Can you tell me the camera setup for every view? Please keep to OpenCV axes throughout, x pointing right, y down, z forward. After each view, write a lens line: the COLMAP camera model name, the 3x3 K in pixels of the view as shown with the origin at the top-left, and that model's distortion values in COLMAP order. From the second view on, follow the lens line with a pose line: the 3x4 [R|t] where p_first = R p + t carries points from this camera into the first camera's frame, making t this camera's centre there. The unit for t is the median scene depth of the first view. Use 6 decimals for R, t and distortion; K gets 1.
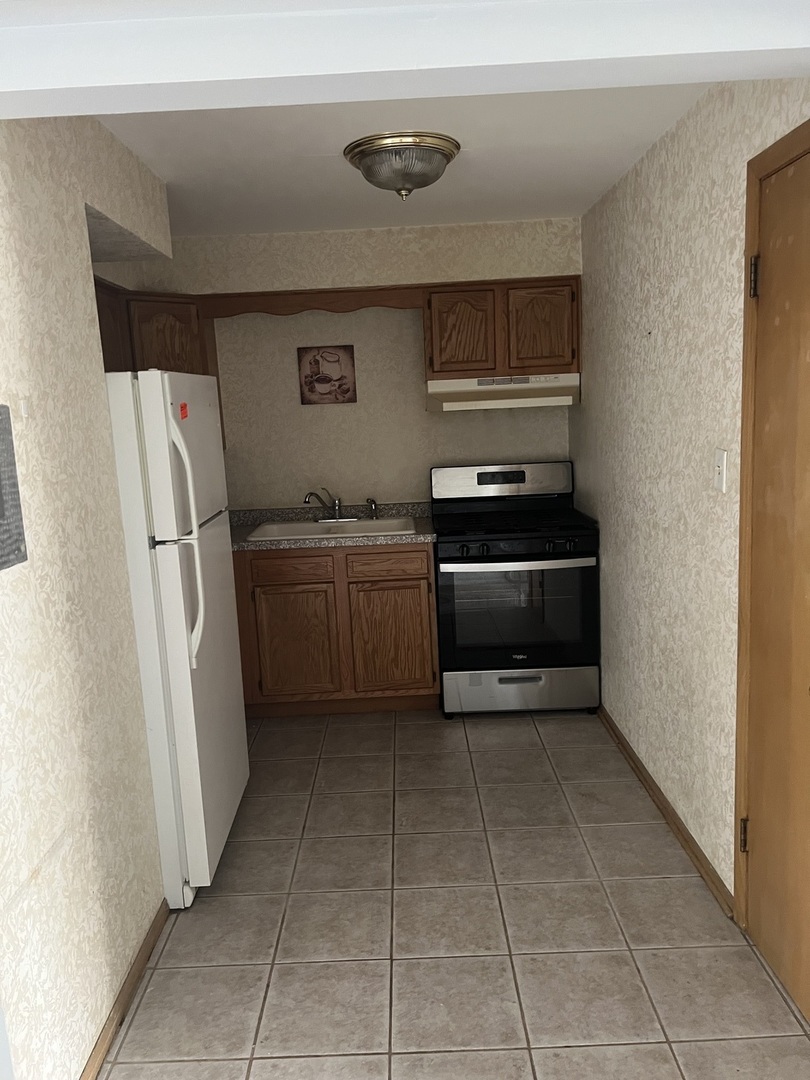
lens RADIAL K [[808.2, 0, 403.3], [0, 808.2, 545.2], [0, 0, 1]] dist [0.084305, -0.102430]
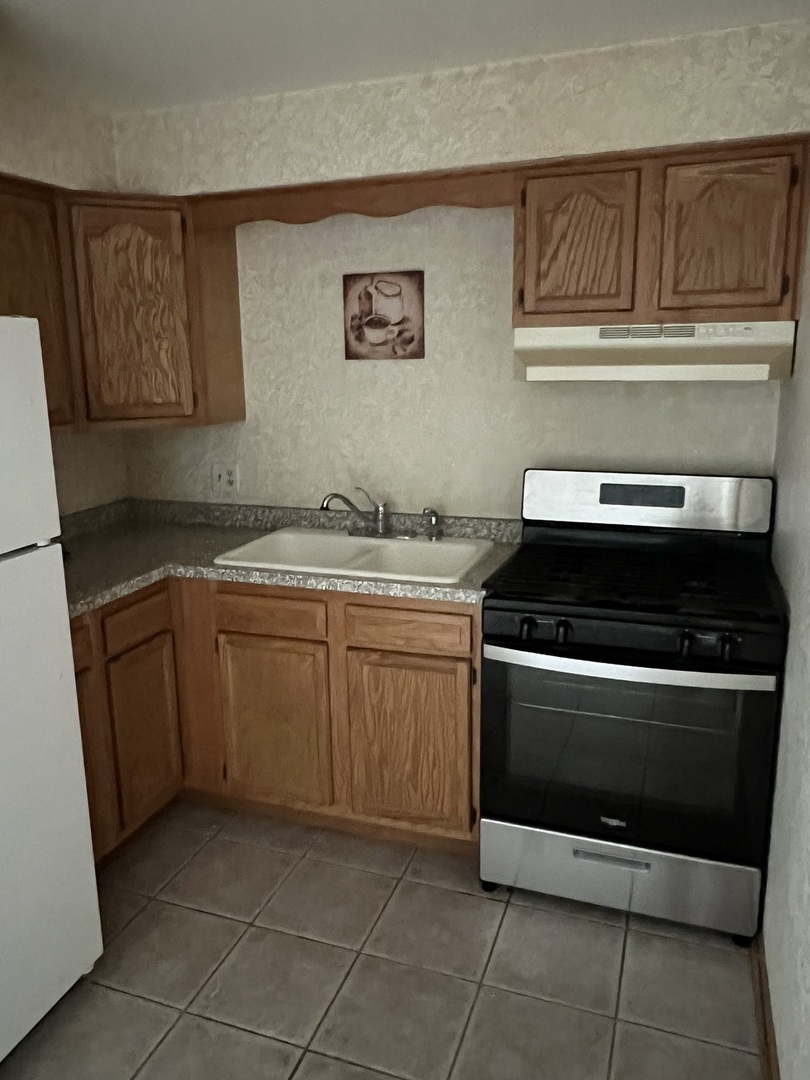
lens RADIAL K [[806.2, 0, 400.4], [0, 806.2, 522.9], [0, 0, 1]] dist [-0.004911, 0.010822]
pose [[0.934864, 0.103104, -0.339705, 0.170184], [-0.086400, 0.994204, 0.063980, -0.091964], [0.344332, -0.030462, 0.938353, 0.413892]]
